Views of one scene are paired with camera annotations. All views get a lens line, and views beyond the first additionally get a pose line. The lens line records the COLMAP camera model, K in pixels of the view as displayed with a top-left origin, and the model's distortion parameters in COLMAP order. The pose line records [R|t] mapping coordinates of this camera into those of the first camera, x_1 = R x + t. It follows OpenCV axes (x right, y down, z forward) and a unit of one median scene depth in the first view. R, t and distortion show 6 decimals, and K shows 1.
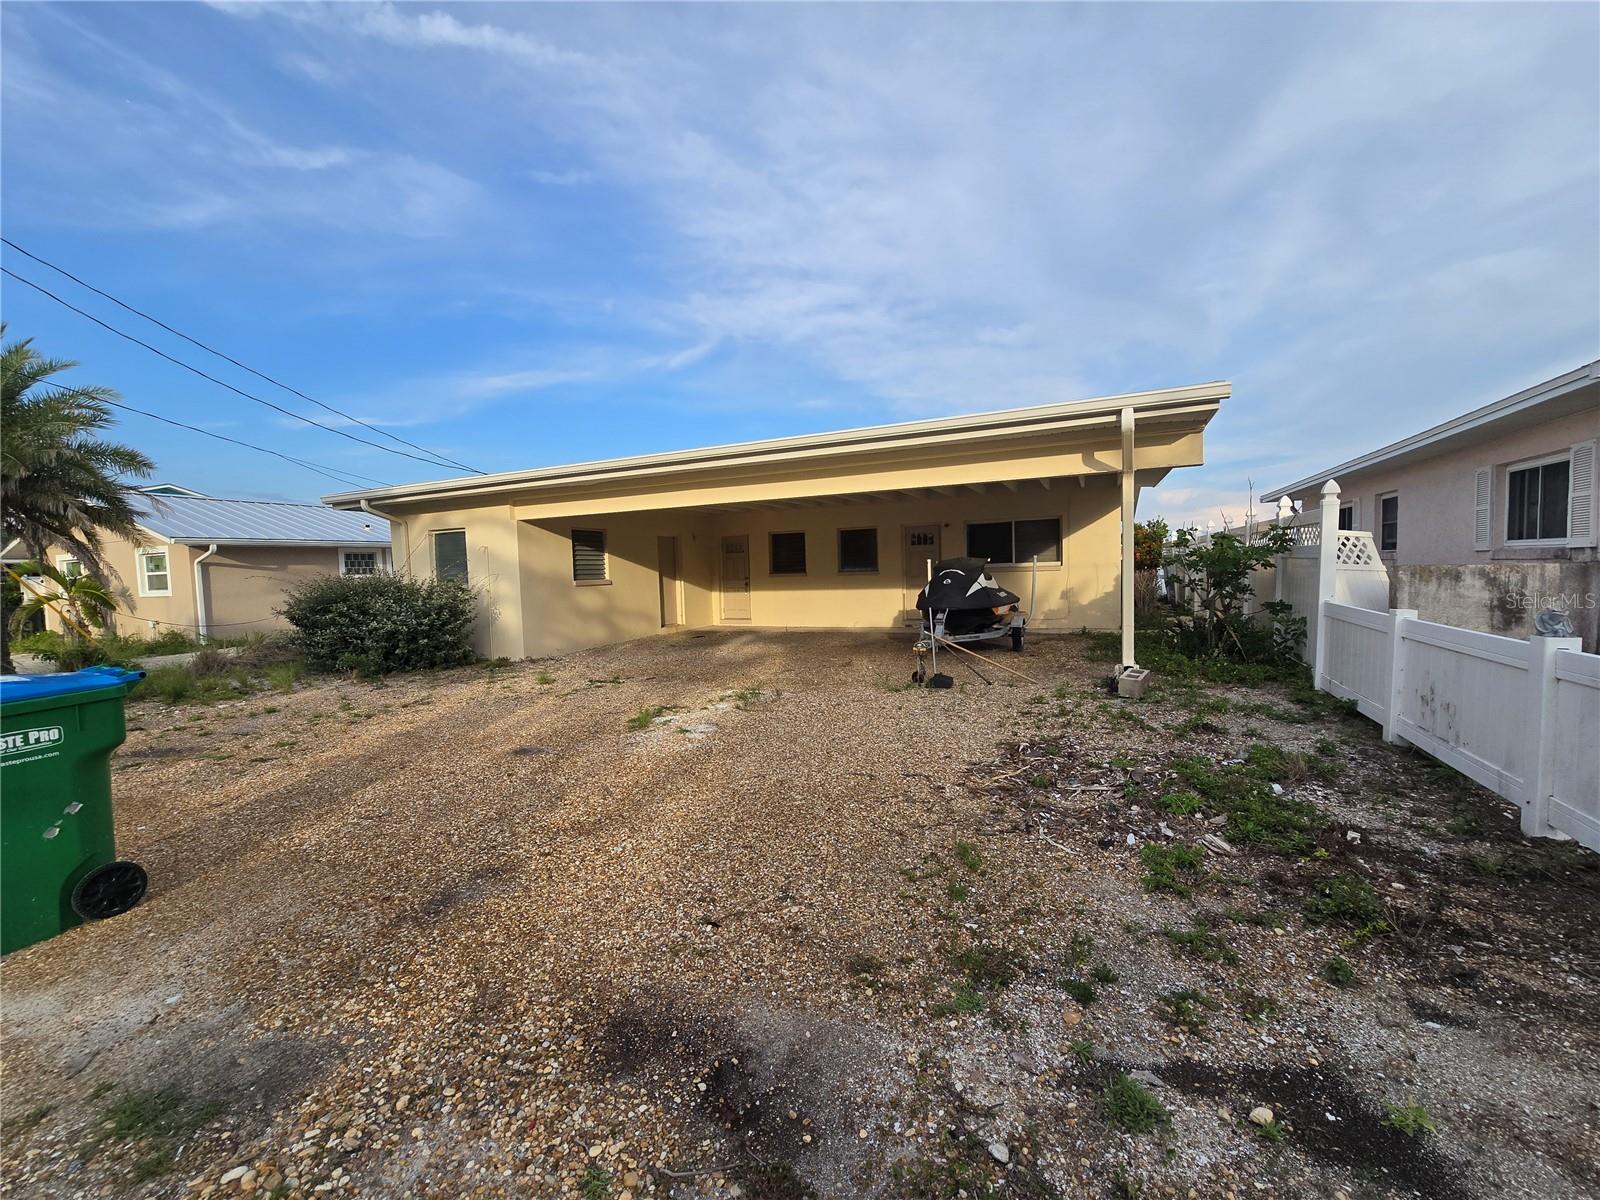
lens RADIAL K [[663.1, 0, 796.5], [0, 663.1, 609.2], [0, 0, 1]] dist [-0.003787, -0.000457]
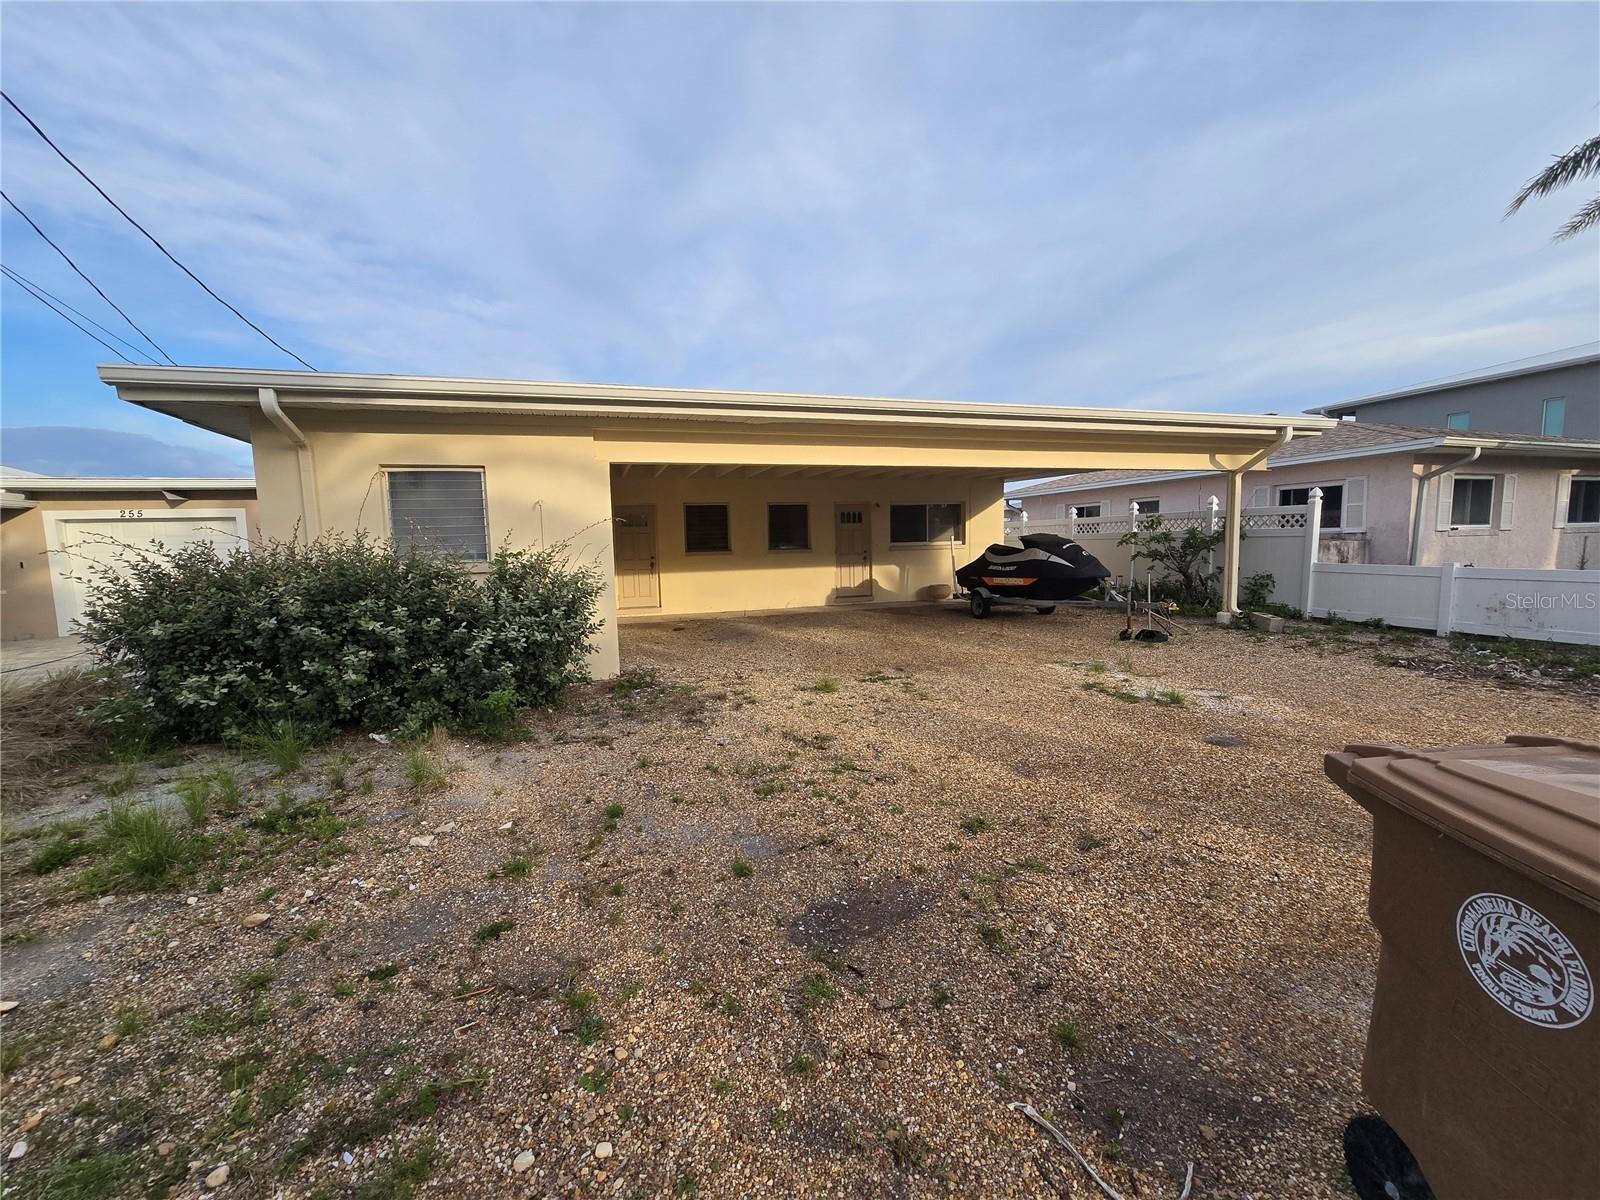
lens RADIAL K [[663.1, 0, 796.5], [0, 663.1, 609.2], [0, 0, 1]] dist [-0.003787, -0.000457]
pose [[0.736480, -0.054024, 0.674299, -0.533620], [0.041821, 0.998535, 0.034324, -0.003128], [-0.675166, 0.002921, 0.737660, 0.287662]]
